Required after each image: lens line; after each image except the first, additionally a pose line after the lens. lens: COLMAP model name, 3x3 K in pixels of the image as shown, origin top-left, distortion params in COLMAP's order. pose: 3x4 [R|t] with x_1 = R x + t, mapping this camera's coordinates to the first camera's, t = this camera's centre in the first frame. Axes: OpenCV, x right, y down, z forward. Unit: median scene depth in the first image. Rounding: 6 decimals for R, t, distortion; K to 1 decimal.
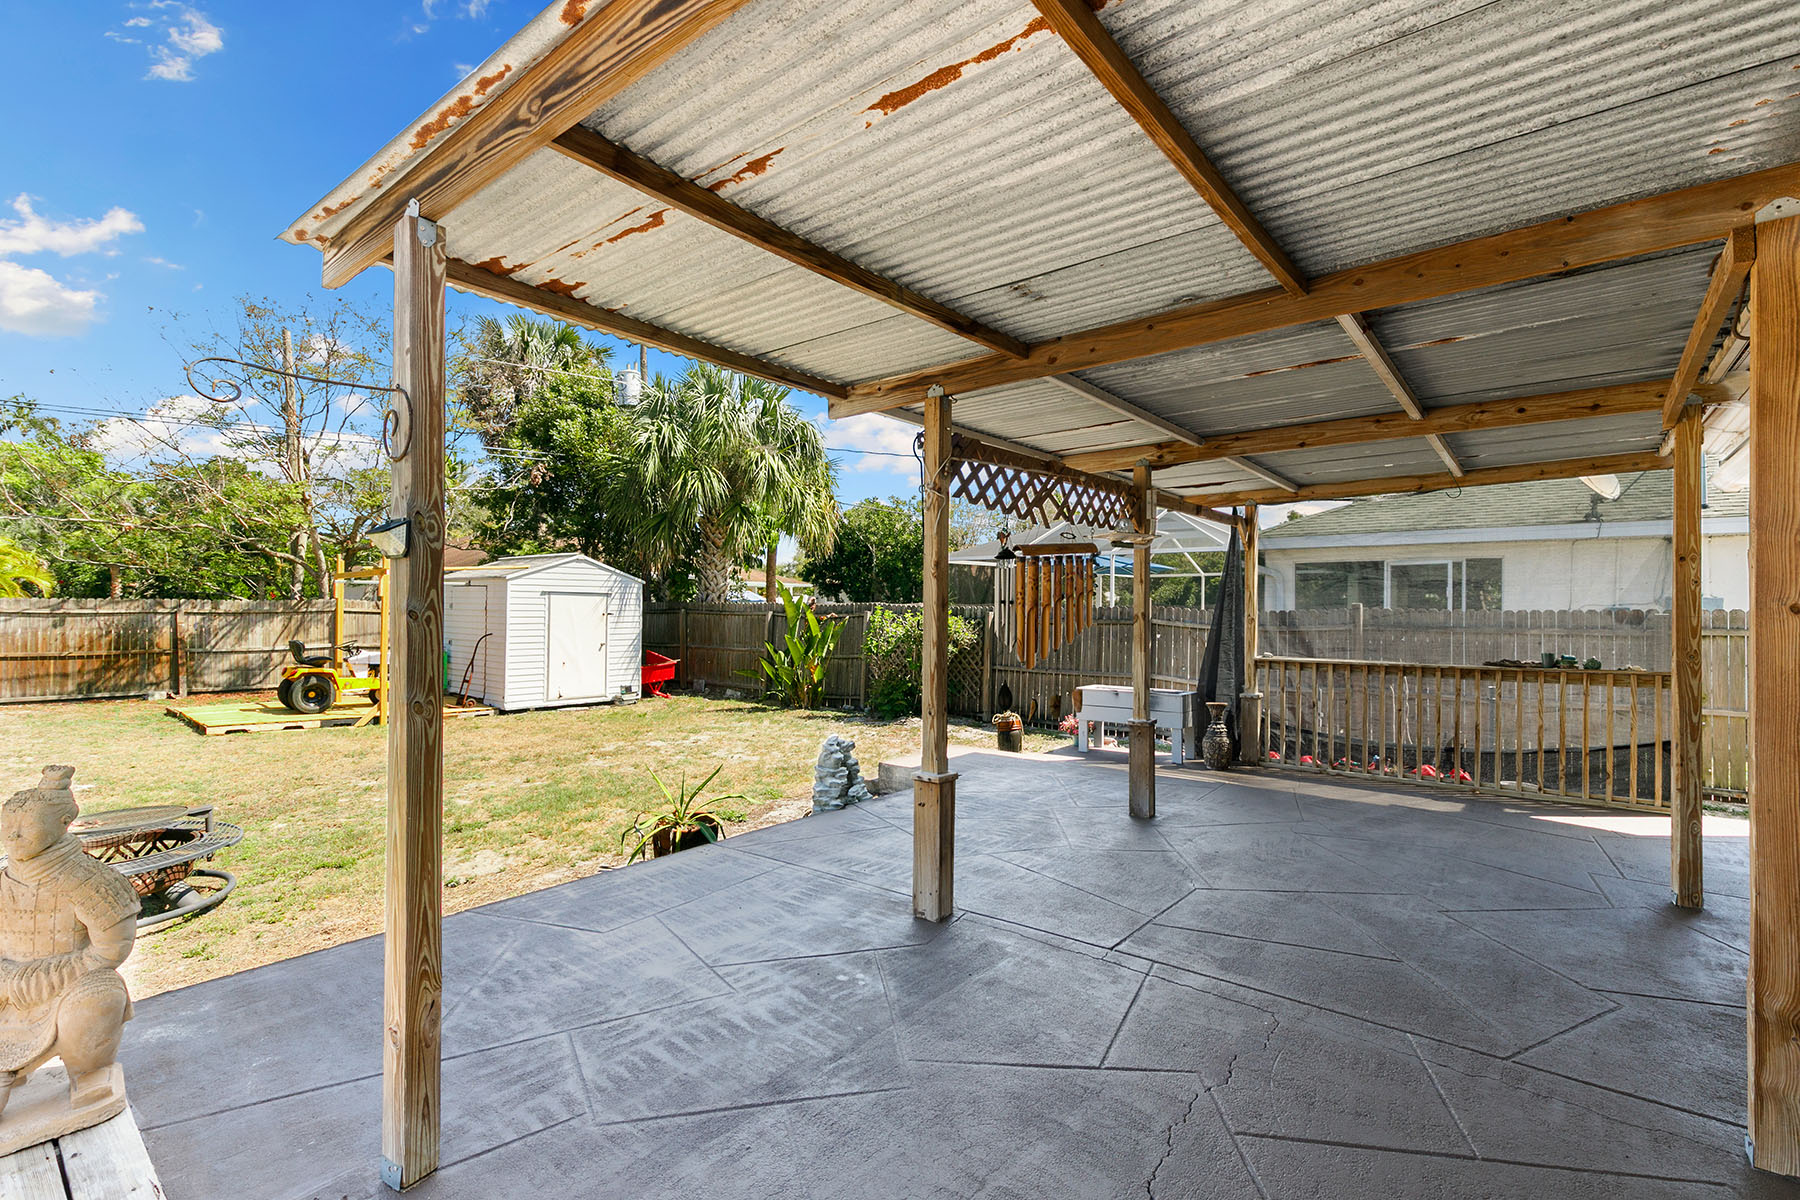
lens RADIAL K [[810.3, 0, 899.5], [0, 810.3, 588.7], [0, 0, 1]] dist [0.004030, 0.001412]
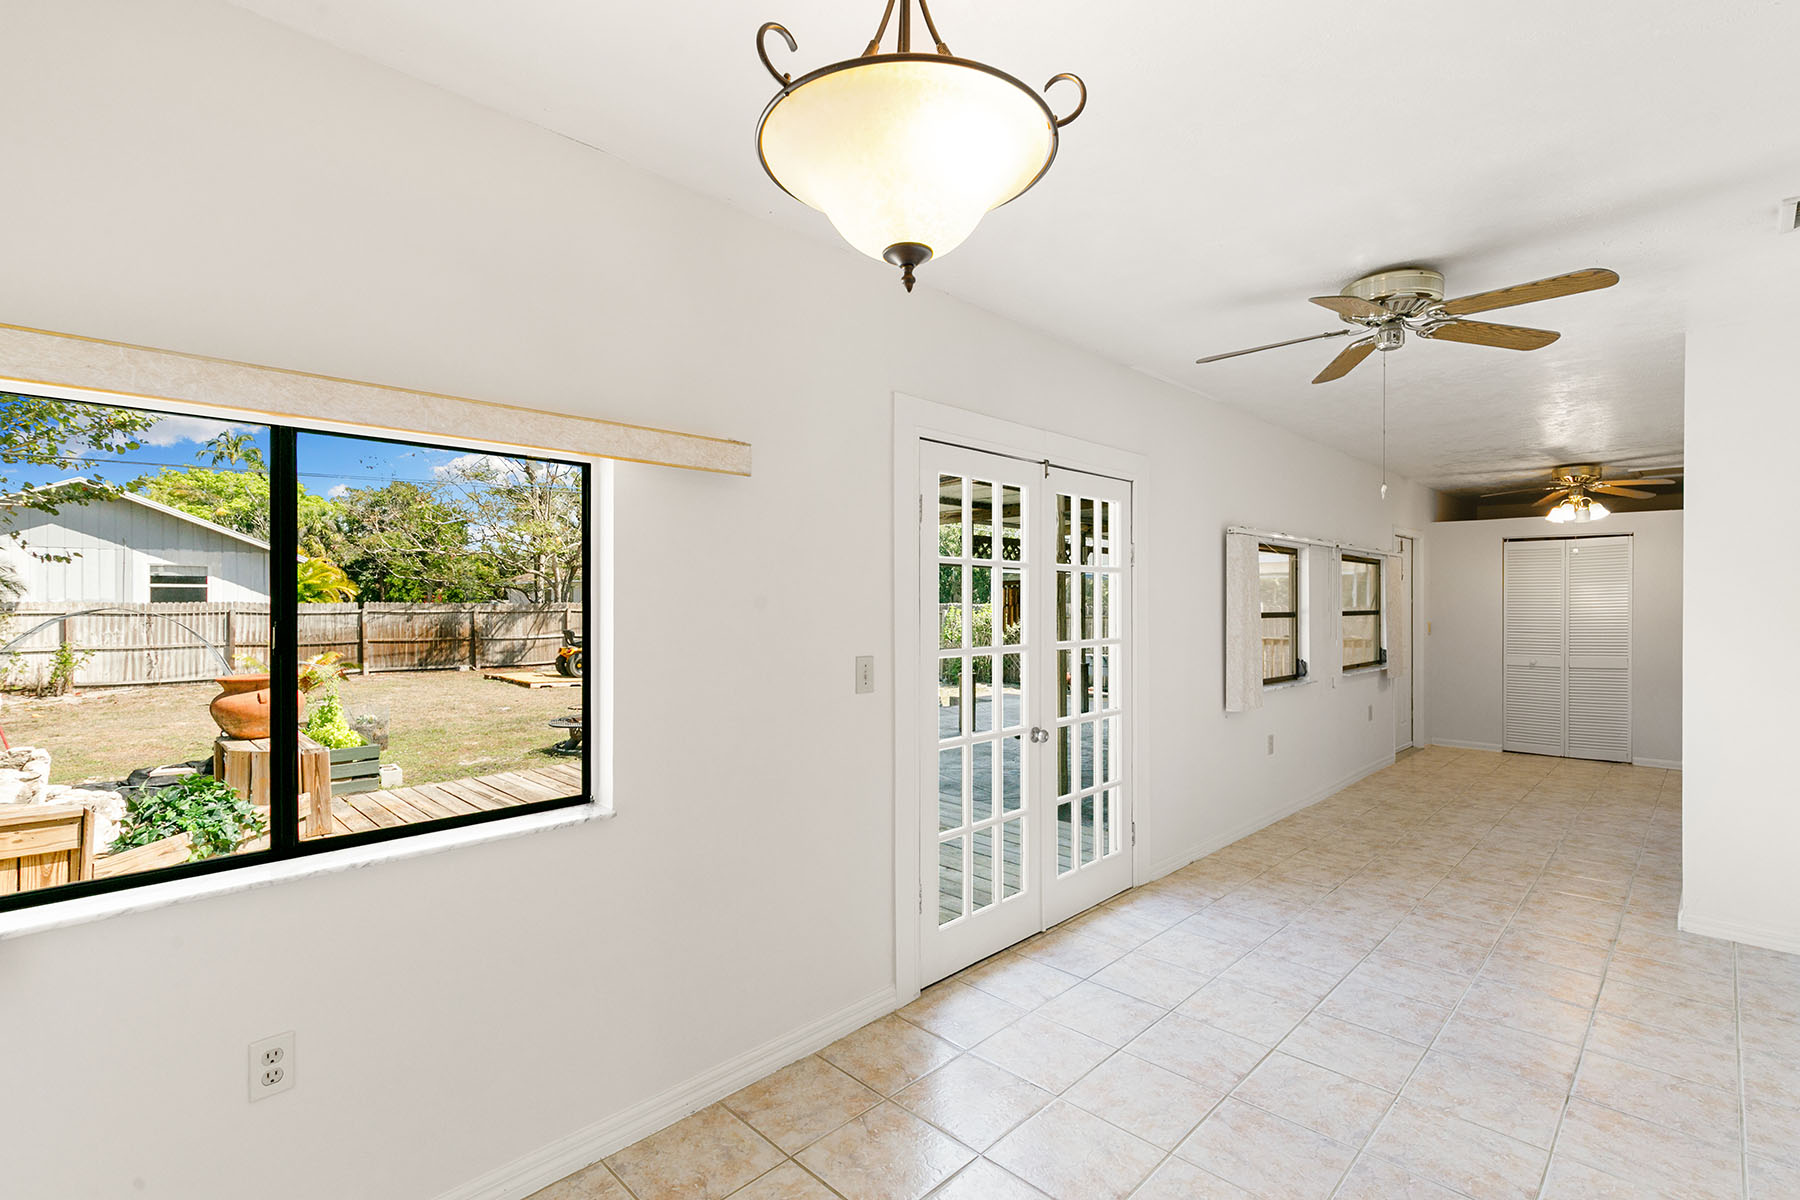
lens RADIAL K [[810.3, 0, 890.3], [0, 810.3, 586.0], [0, 0, 1]] dist [0.004030, 0.001412]
pose [[0.994613, -0.007272, -0.103400, 0.011454], [0.006826, 0.999966, -0.004666, -0.005638], [0.103430, 0.003935, 0.994629, -0.404517]]
